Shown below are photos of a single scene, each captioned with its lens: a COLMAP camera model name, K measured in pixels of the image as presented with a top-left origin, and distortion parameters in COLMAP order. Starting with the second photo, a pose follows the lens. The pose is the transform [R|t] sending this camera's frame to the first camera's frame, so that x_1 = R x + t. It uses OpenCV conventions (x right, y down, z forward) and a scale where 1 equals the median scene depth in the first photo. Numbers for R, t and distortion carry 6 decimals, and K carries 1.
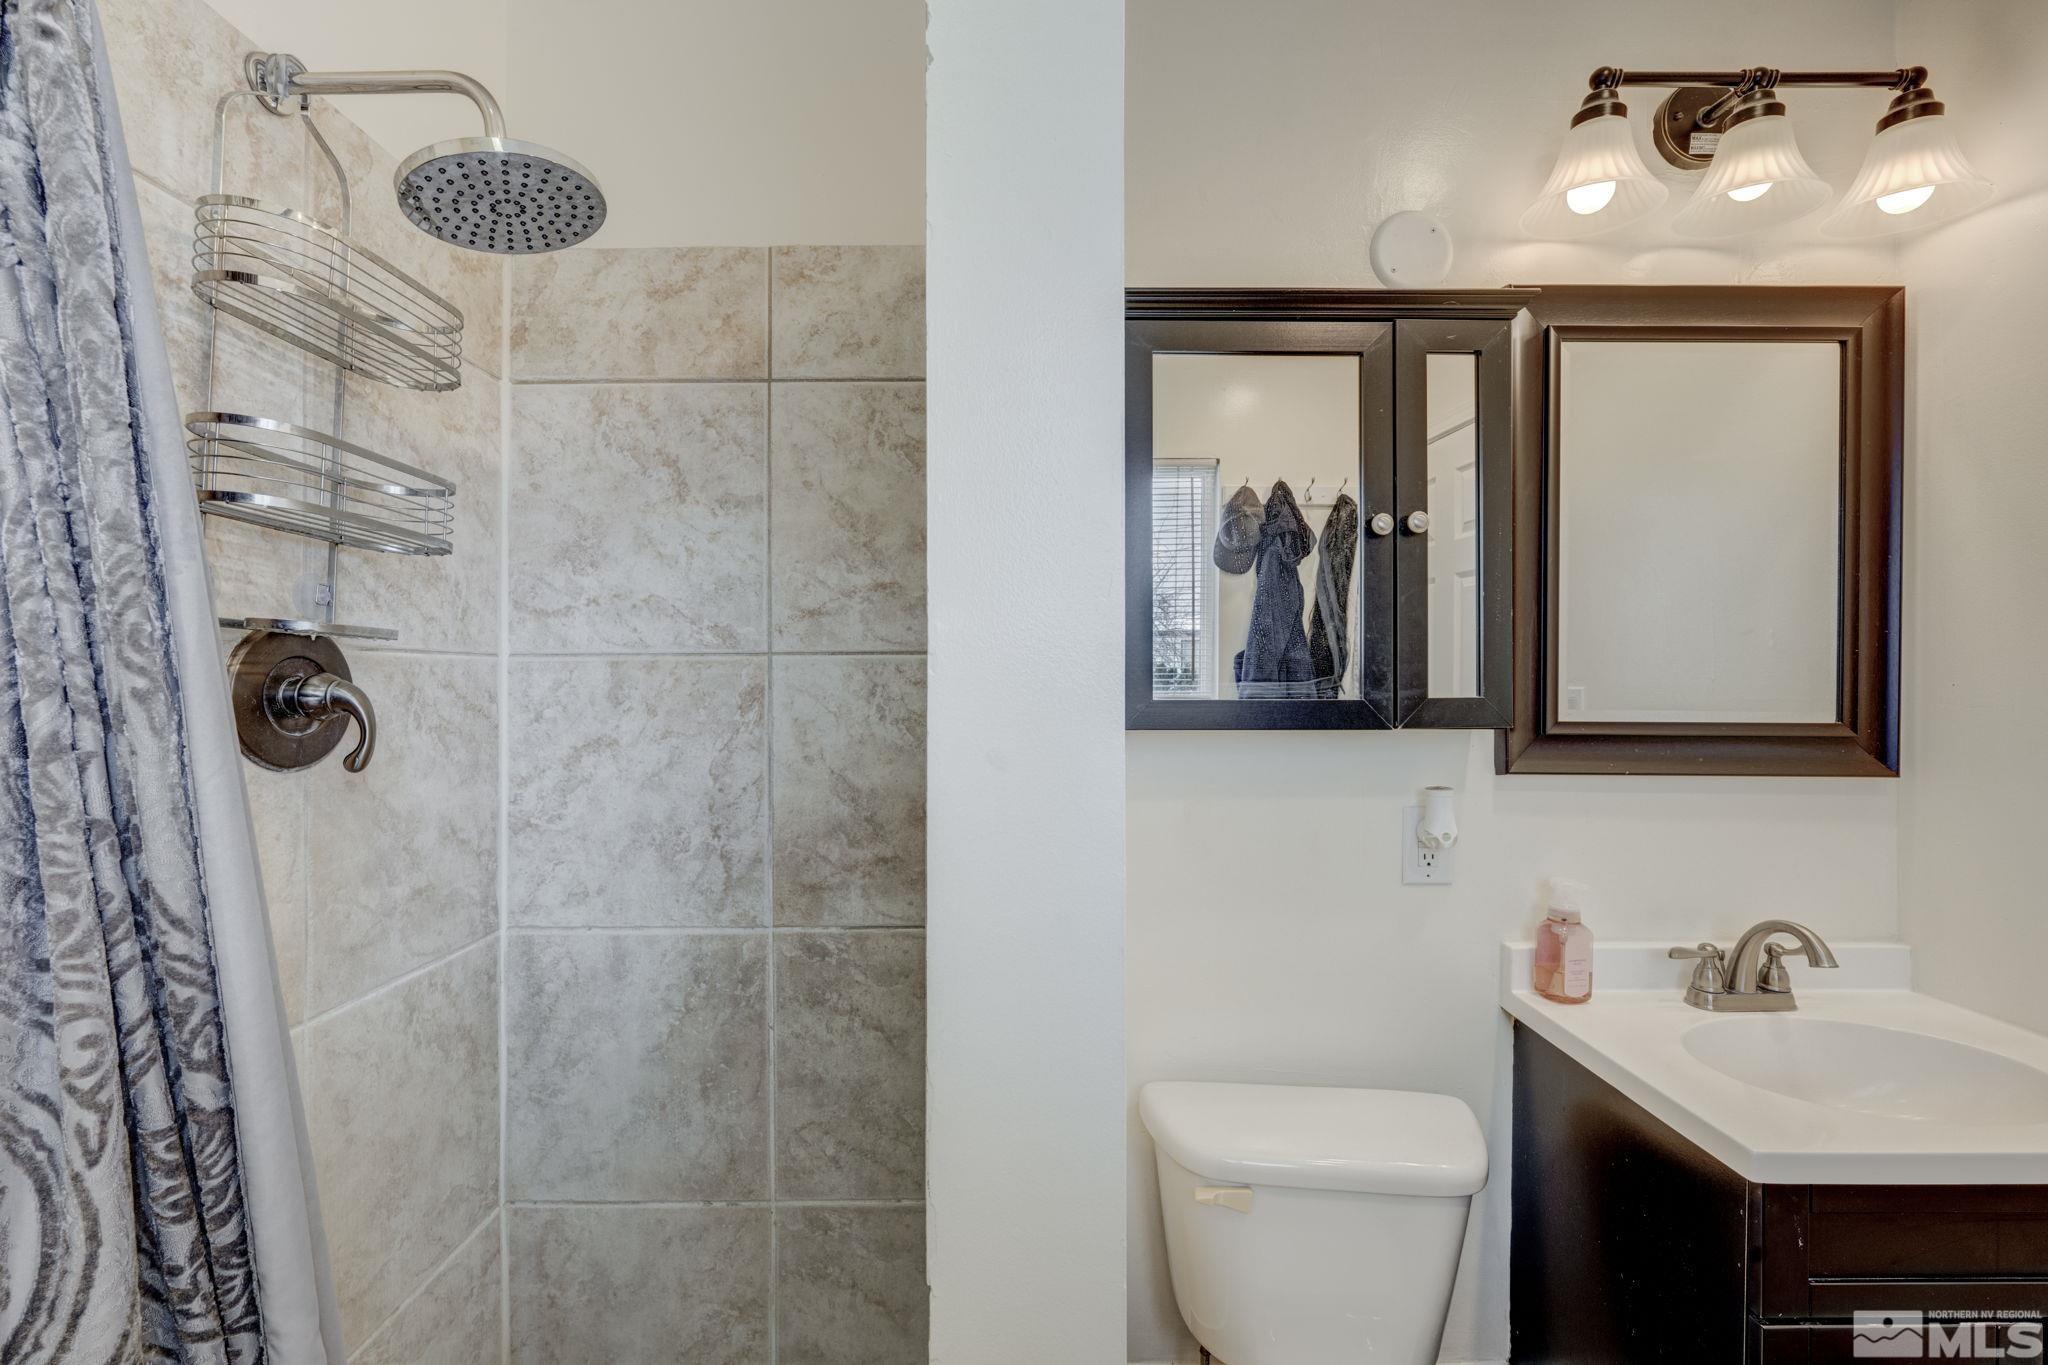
lens RADIAL K [[840.9, 0, 1024.0], [0, 840.9, 682.5], [0, 0, 1]] dist [0.001663, 0.000151]
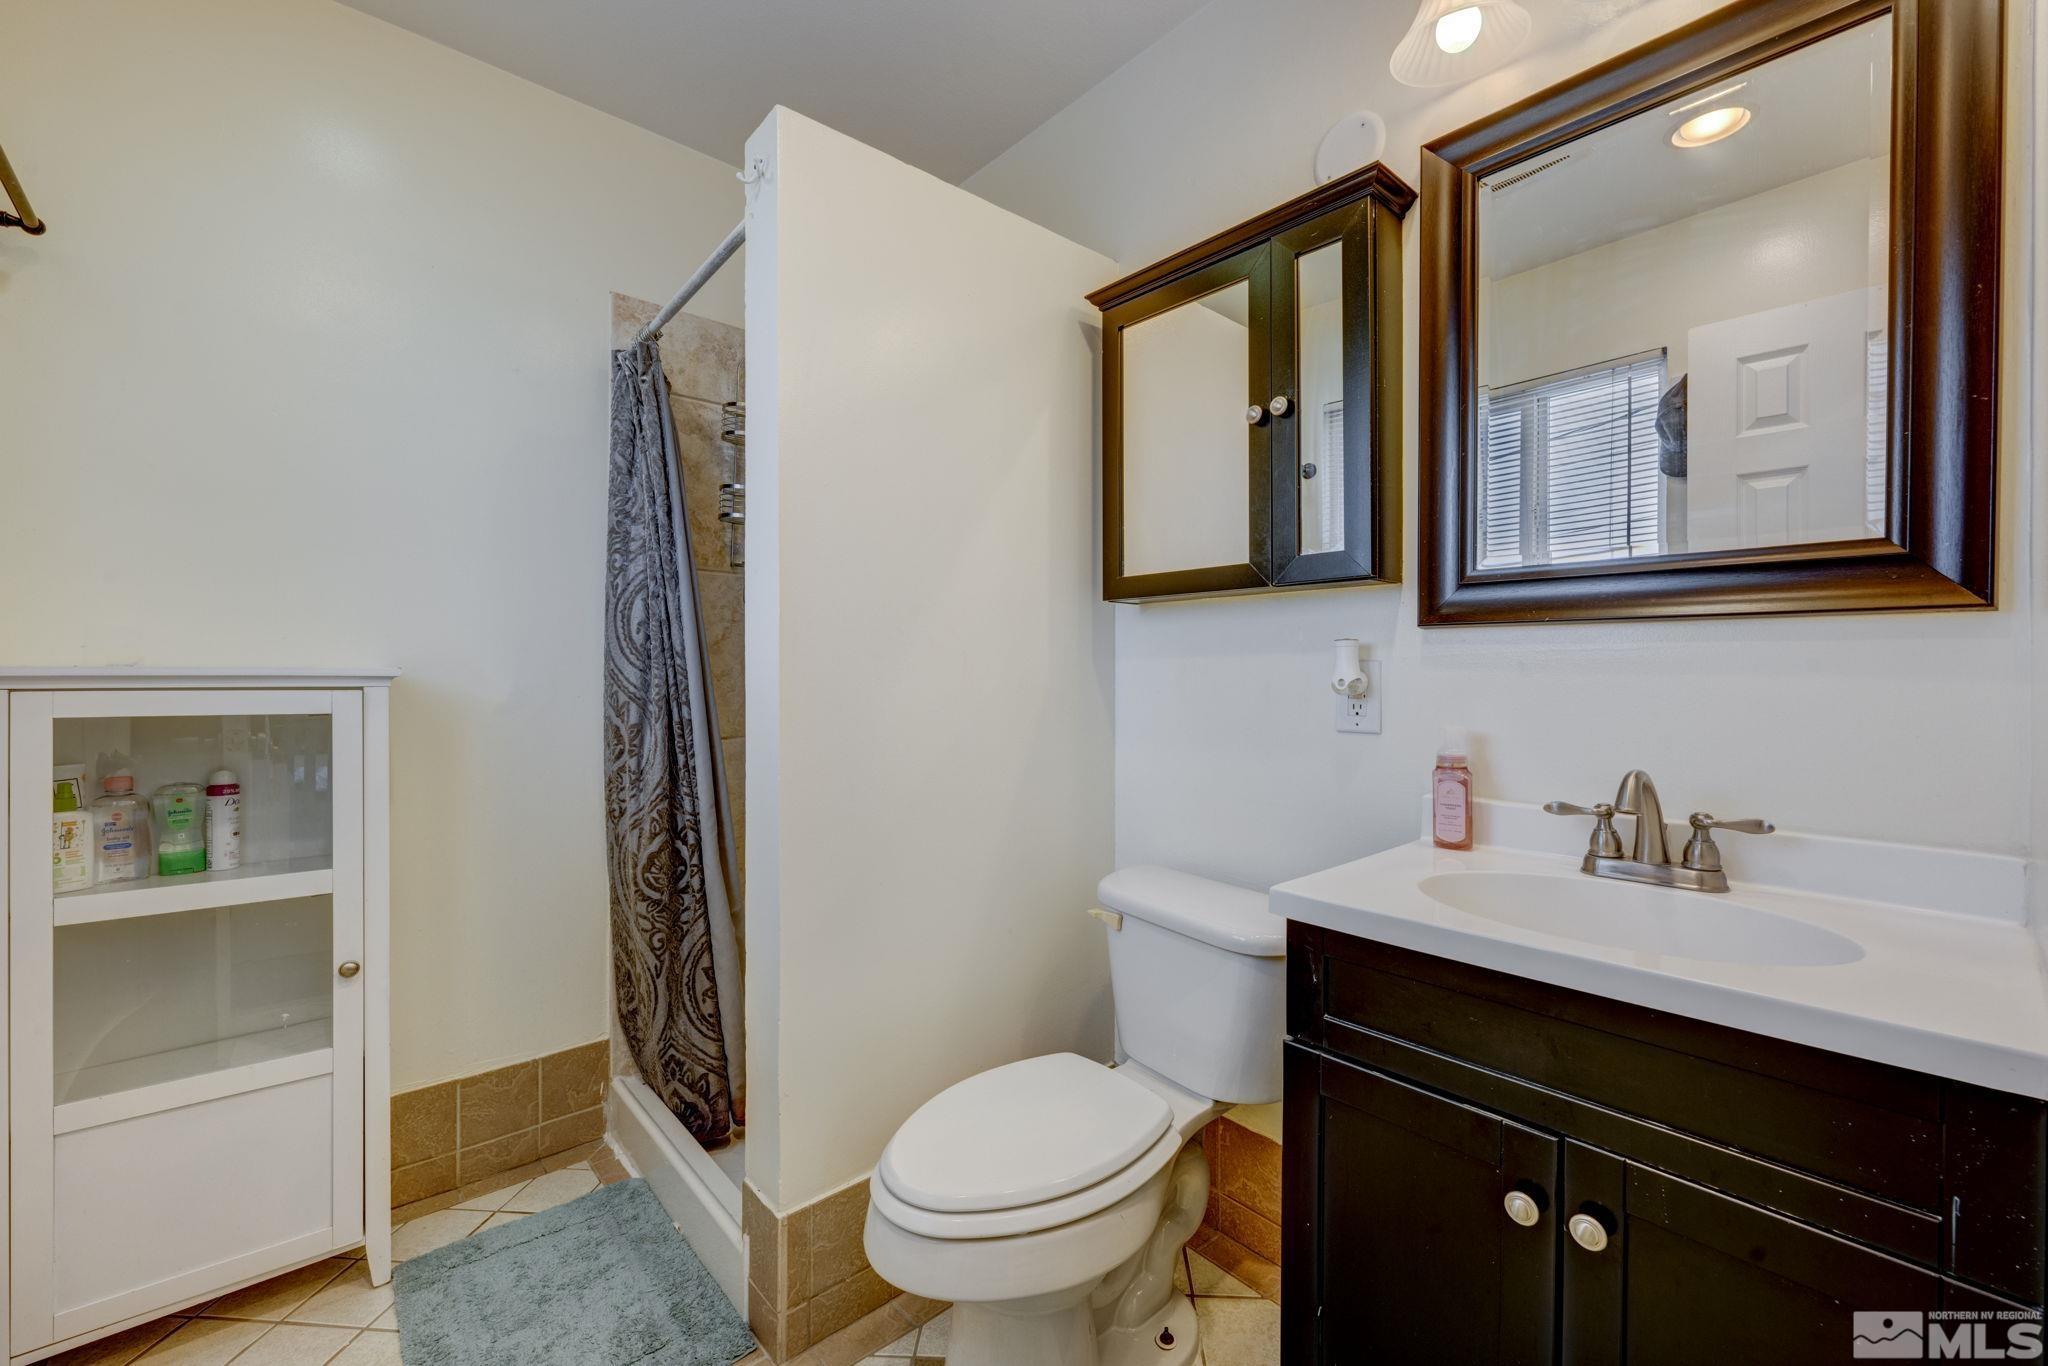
lens RADIAL K [[846.0, 0, 1024.0], [0, 846.0, 683.0], [0, 0, 1]] dist [-0.001152, -0.000162]
pose [[0.663404, 0.011080, -0.748180, 1.105858], [-0.005119, 0.999934, 0.010269, 0.181991], [0.748244, -0.002982, 0.663417, -0.053184]]
